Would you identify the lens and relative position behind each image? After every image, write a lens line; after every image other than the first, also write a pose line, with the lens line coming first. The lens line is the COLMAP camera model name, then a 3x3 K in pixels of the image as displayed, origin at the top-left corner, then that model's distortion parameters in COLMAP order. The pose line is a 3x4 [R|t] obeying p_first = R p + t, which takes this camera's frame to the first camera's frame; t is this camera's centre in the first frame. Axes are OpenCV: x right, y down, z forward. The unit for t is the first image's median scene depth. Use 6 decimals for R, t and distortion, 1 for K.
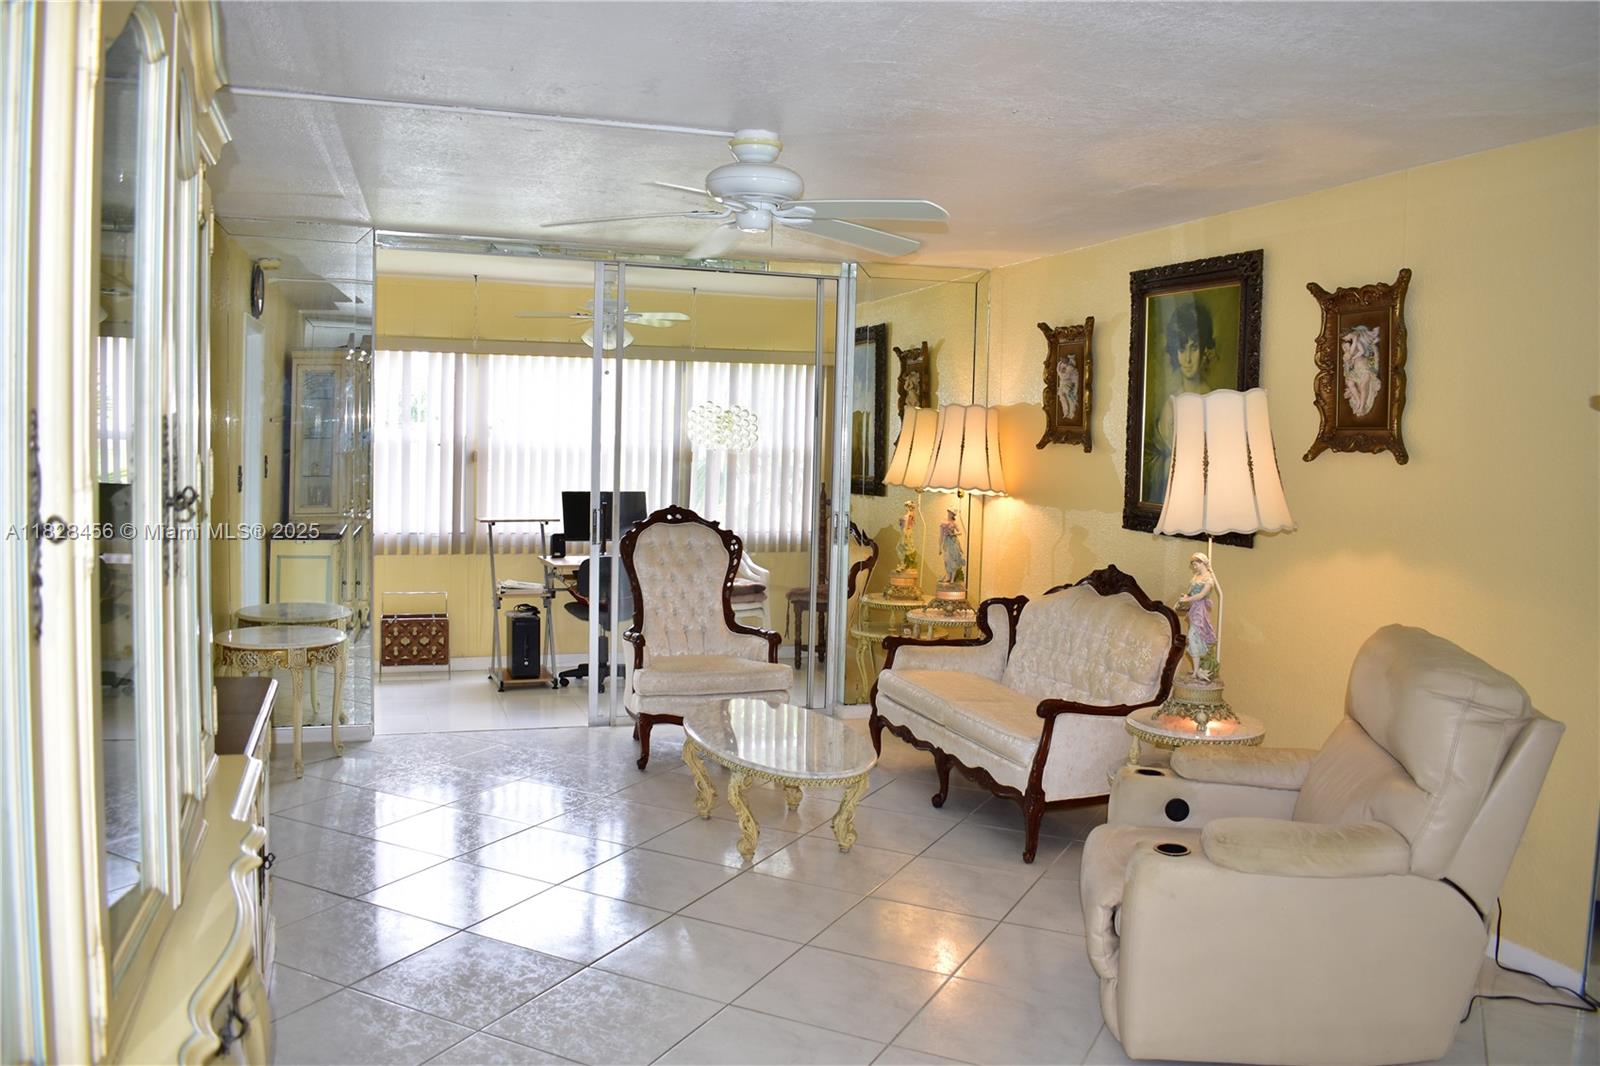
lens RADIAL K [[1242.3, 0, 800.0], [0, 1242.3, 533.0], [0, 0, 1]] dist [-0.097949, 0.014399]
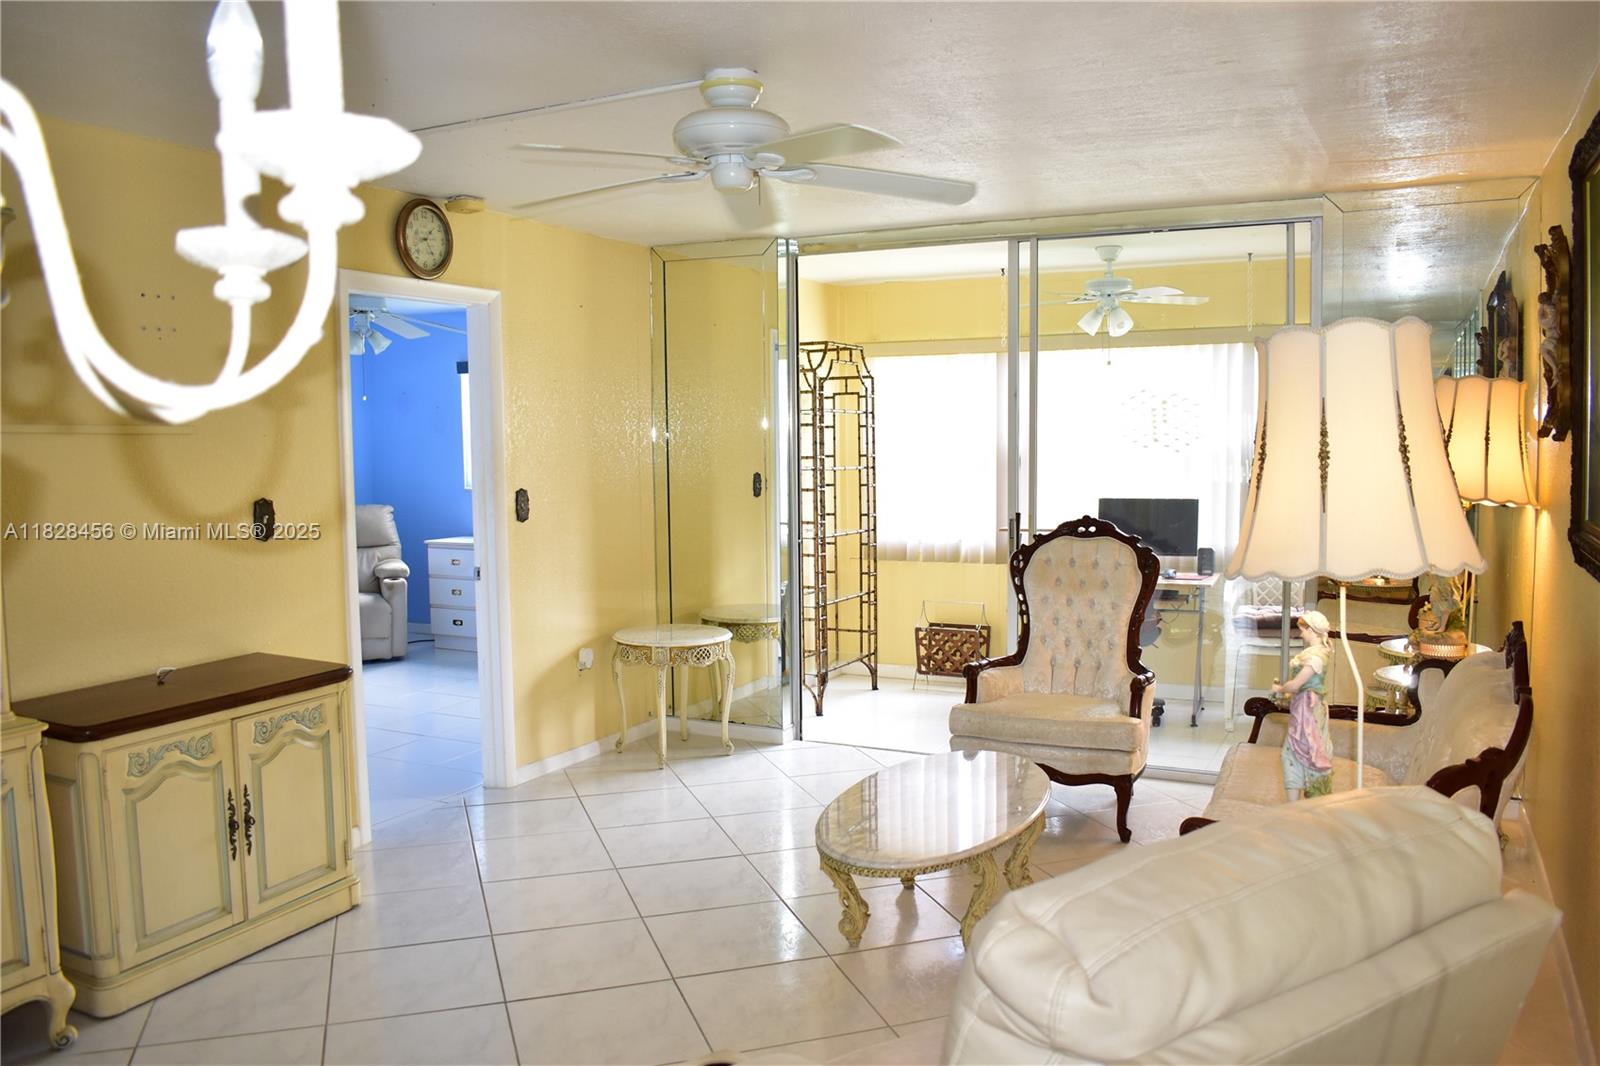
lens RADIAL K [[1242.3, 0, 800.0], [0, 1242.3, 533.0], [0, 0, 1]] dist [-0.097949, 0.014399]
pose [[0.715881, 0.019867, -0.697939, 0.349023], [-0.024265, 0.999699, 0.003568, -0.008832], [0.697800, 0.014381, 0.716148, 0.264068]]
